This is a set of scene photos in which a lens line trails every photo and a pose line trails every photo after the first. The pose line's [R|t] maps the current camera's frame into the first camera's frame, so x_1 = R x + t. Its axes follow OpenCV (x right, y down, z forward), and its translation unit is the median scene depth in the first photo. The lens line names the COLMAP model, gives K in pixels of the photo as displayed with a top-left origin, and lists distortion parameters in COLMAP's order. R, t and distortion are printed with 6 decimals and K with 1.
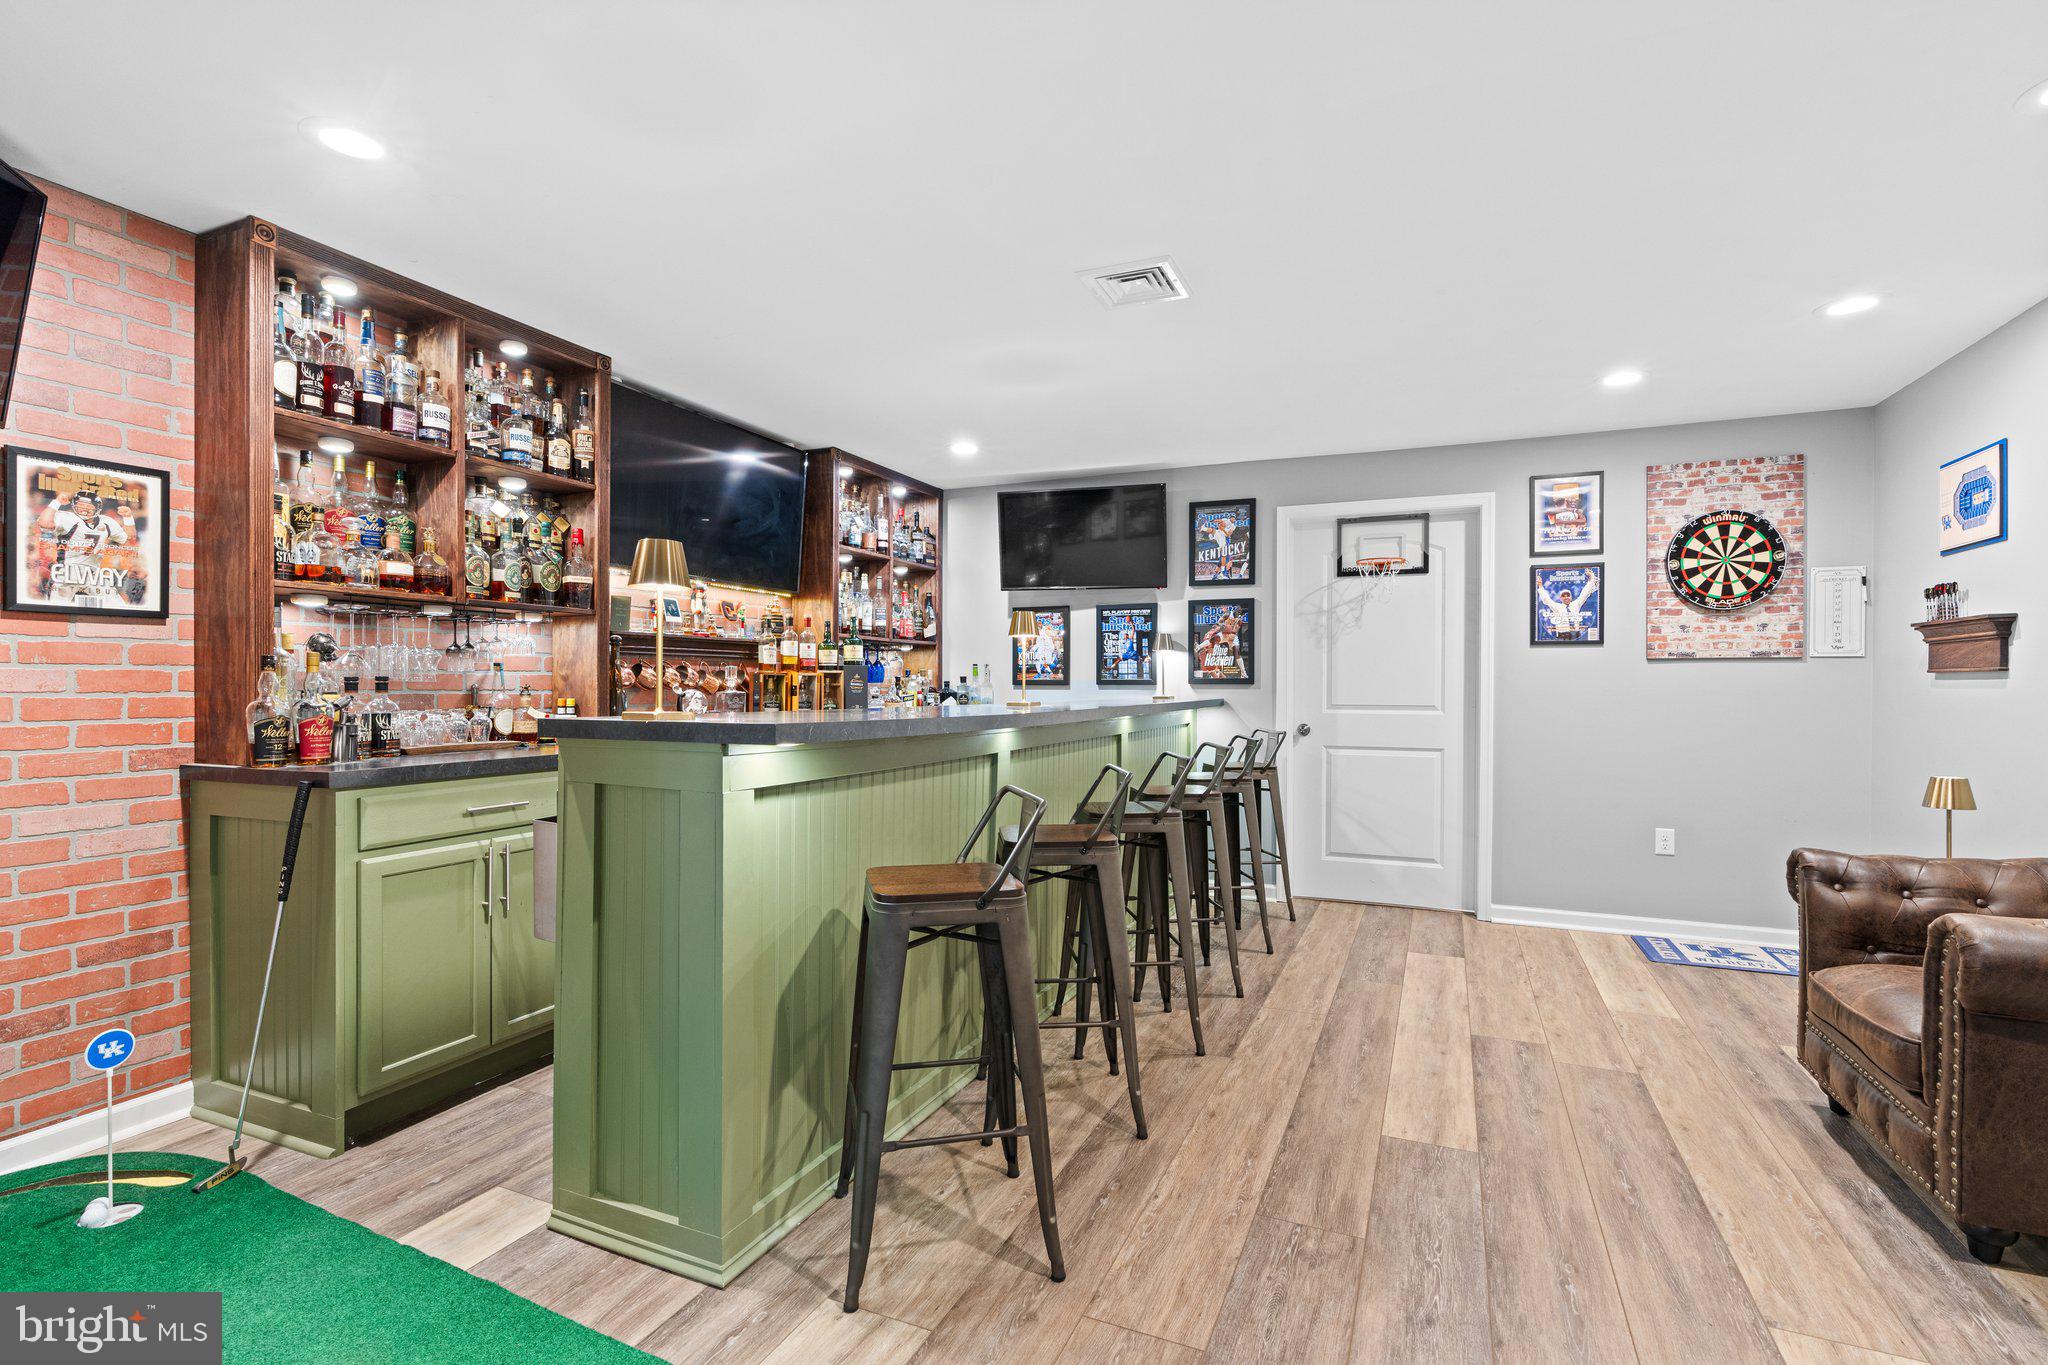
lens RADIAL K [[972.6, 0, 1023.1], [0, 972.6, 685.6], [0, 0, 1]] dist [-0.000397, -0.000145]
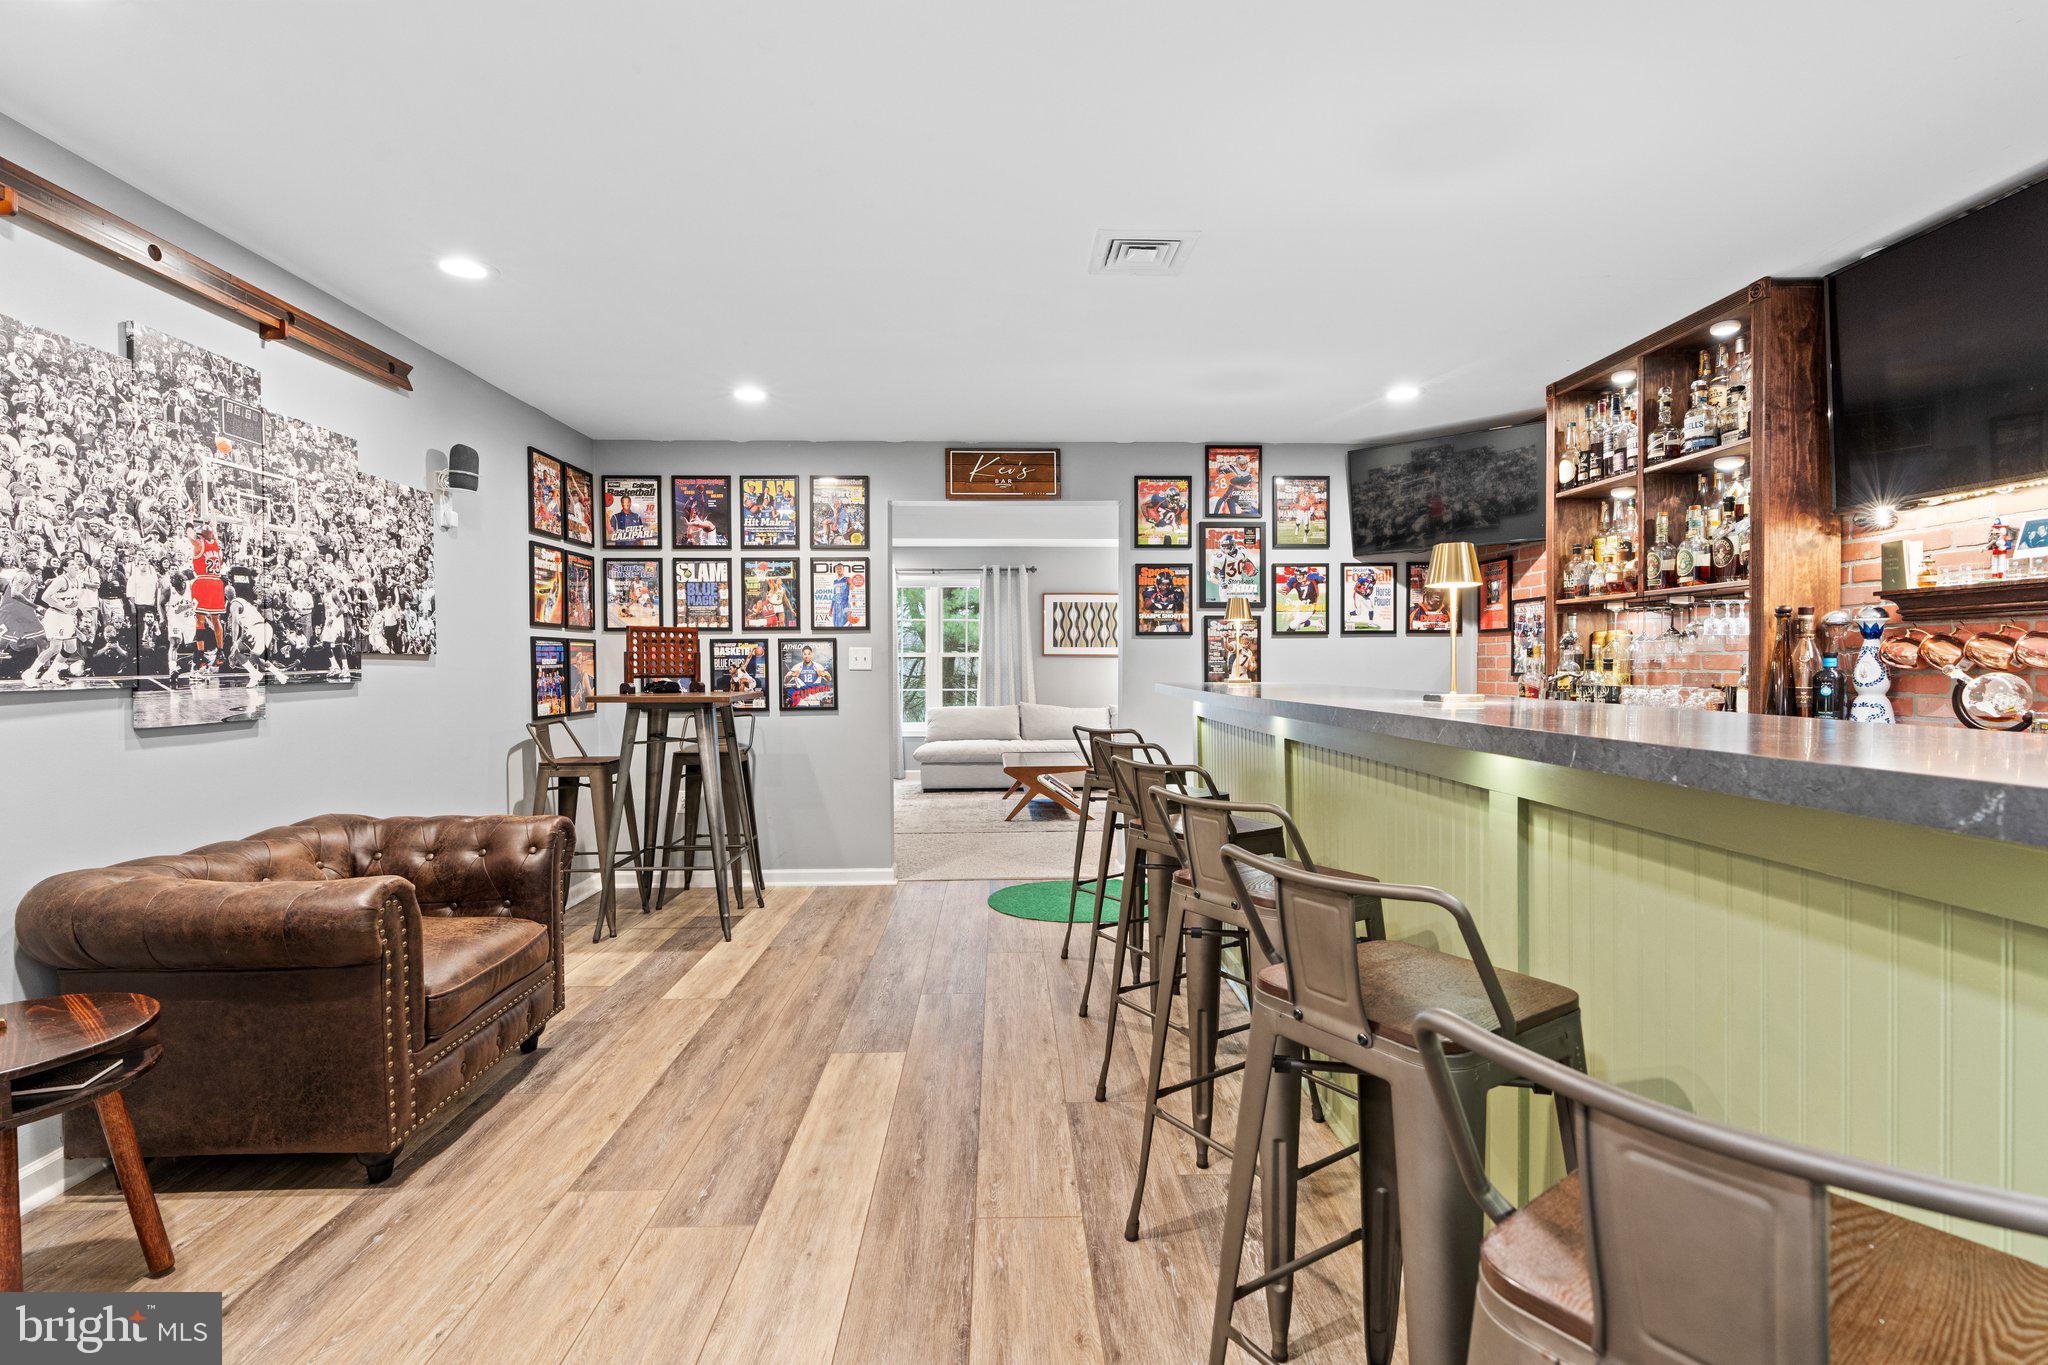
lens RADIAL K [[972.6, 0, 1026.5], [0, 972.6, 678.6], [0, 0, 1]] dist [-0.000397, -0.000145]
pose [[-0.905339, 0.007507, -0.424624, 0.686720], [0.003060, 0.999933, 0.011154, -0.000706], [0.424679, 0.008799, -0.905301, 1.989067]]
